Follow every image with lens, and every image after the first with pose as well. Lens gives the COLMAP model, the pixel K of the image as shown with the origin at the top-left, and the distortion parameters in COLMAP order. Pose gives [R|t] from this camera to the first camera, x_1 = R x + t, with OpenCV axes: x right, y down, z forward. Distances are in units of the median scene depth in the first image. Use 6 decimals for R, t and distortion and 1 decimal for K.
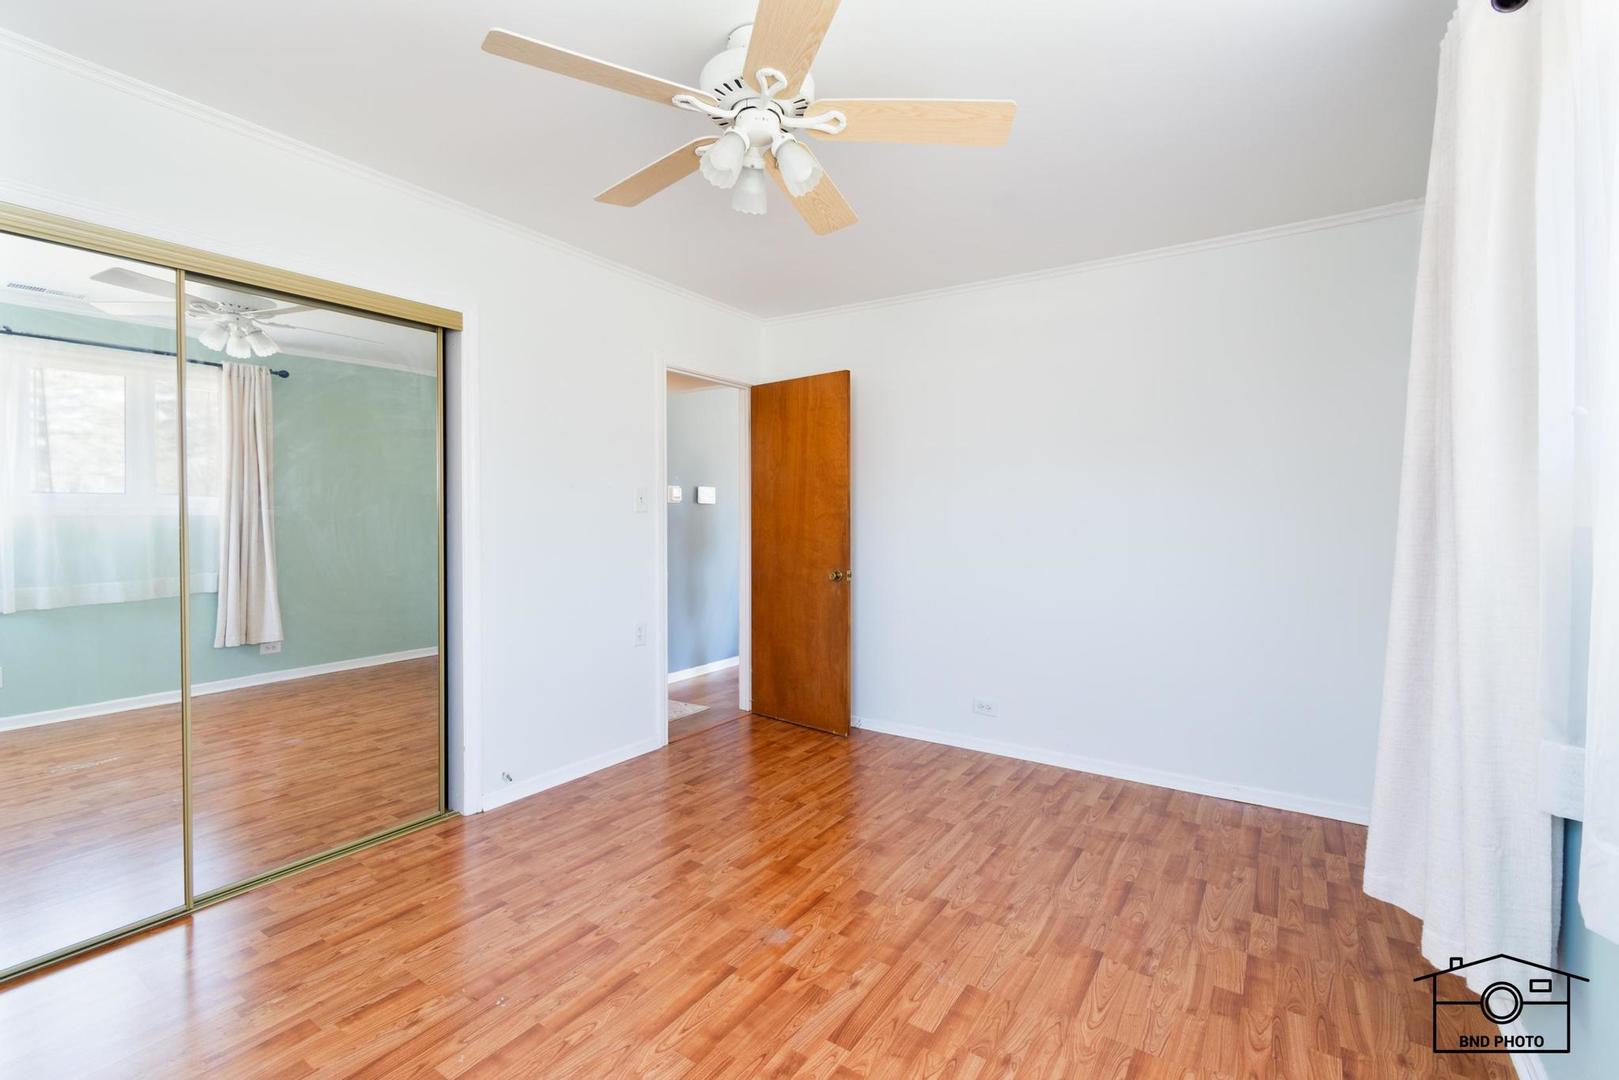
lens RADIAL K [[738.0, 0, 810.6], [0, 738.0, 527.8], [0, 0, 1]] dist [-0.000459, -0.000368]
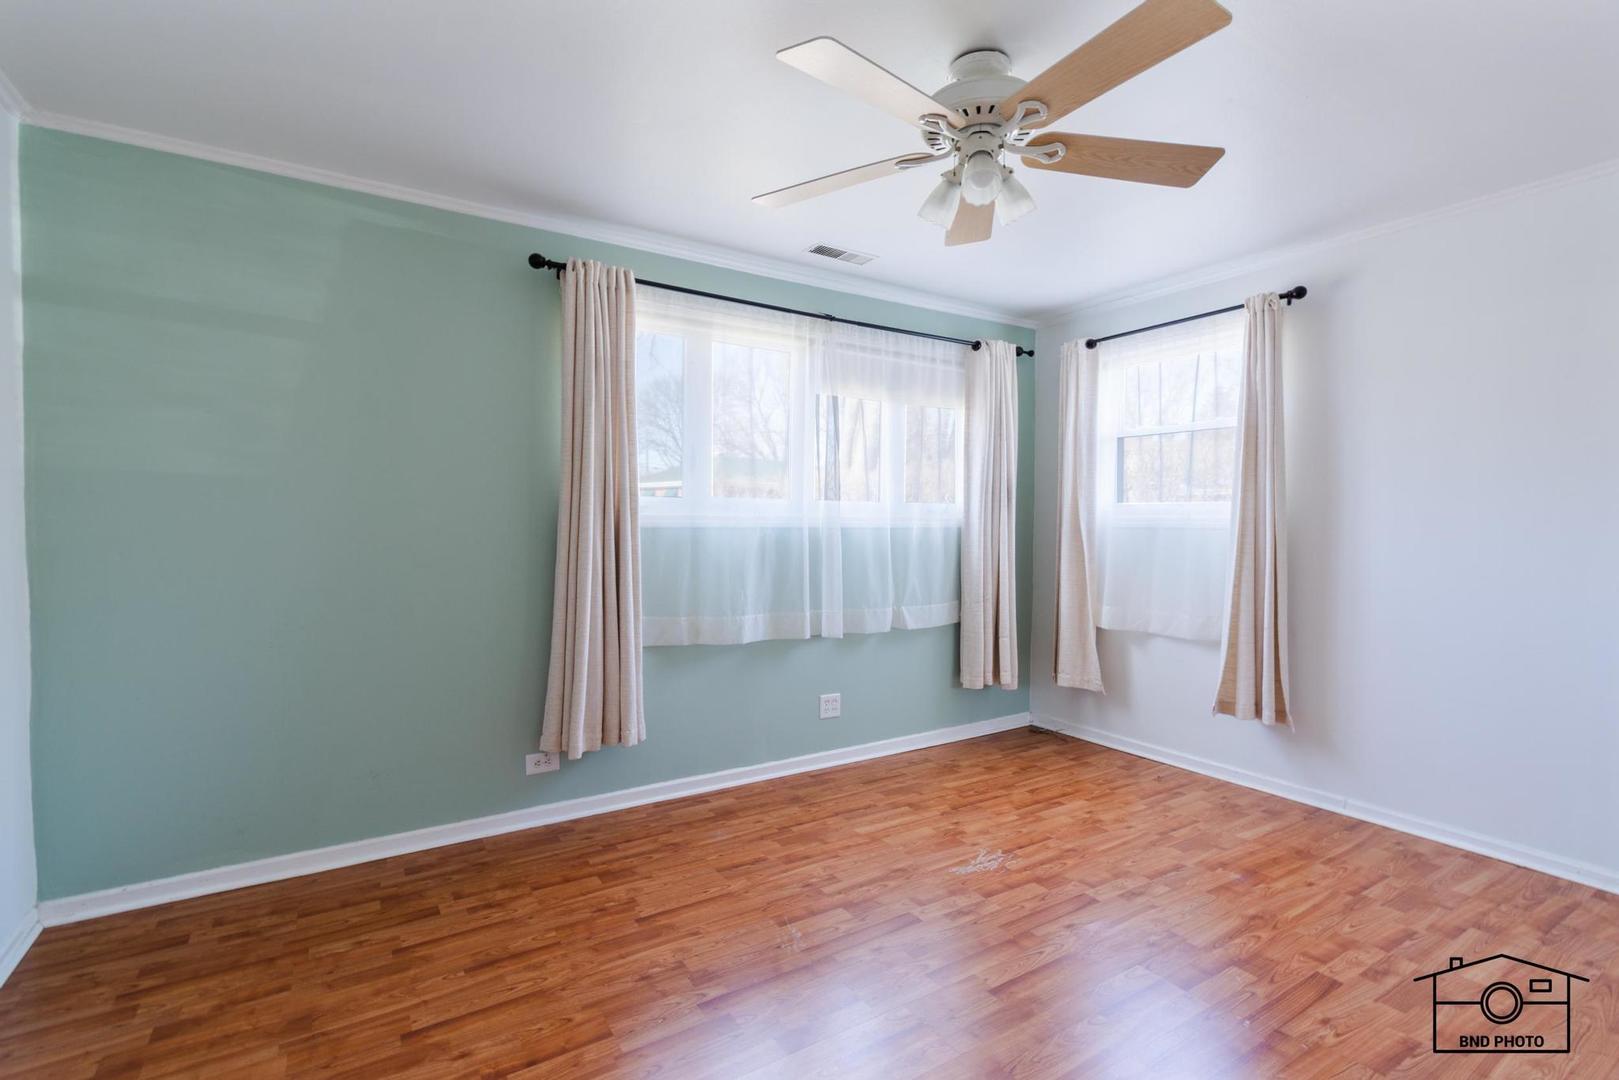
lens RADIAL K [[738.0, 0, 806.2], [0, 738.0, 531.4], [0, 0, 1]] dist [-0.000459, -0.000368]
pose [[-0.913594, -0.012815, 0.406426, -0.251051], [0.000717, 0.999451, 0.033126, -0.016228], [-0.406627, 0.030555, -0.913083, 1.847281]]
